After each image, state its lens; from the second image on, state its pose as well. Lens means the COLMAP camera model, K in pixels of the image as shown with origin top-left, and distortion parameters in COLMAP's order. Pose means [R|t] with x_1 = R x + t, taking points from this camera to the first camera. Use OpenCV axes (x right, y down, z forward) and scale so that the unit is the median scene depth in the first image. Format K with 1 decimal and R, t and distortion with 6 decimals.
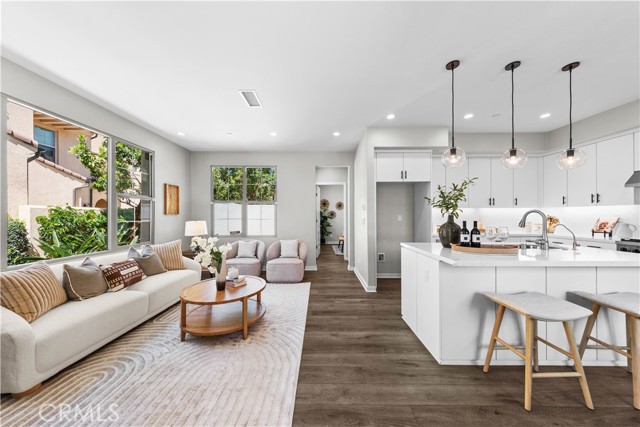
lens RADIAL K [[213.8, 0, 317.9], [0, 213.8, 215.3], [0, 0, 1]] dist [0.001429, -0.000093]
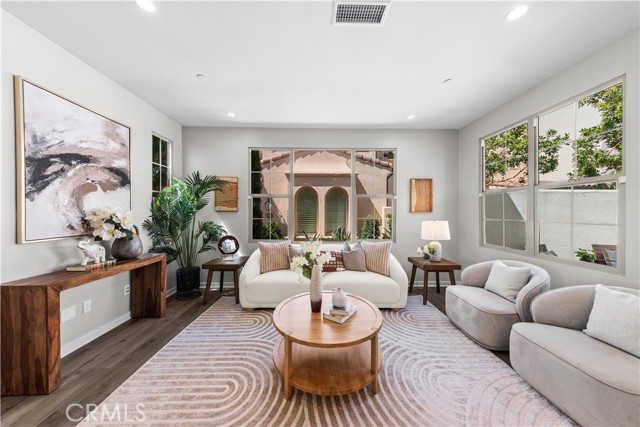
lens RADIAL K [[206.0, 0, 316.5], [0, 206.0, 214.9], [0, 0, 1]] dist [0.001175, -0.000016]
pose [[0.022674, 0.008226, -0.999709, 0.198576], [-0.000553, 0.999966, 0.008216, -0.000787], [0.999743, 0.000366, 0.022678, 0.713659]]
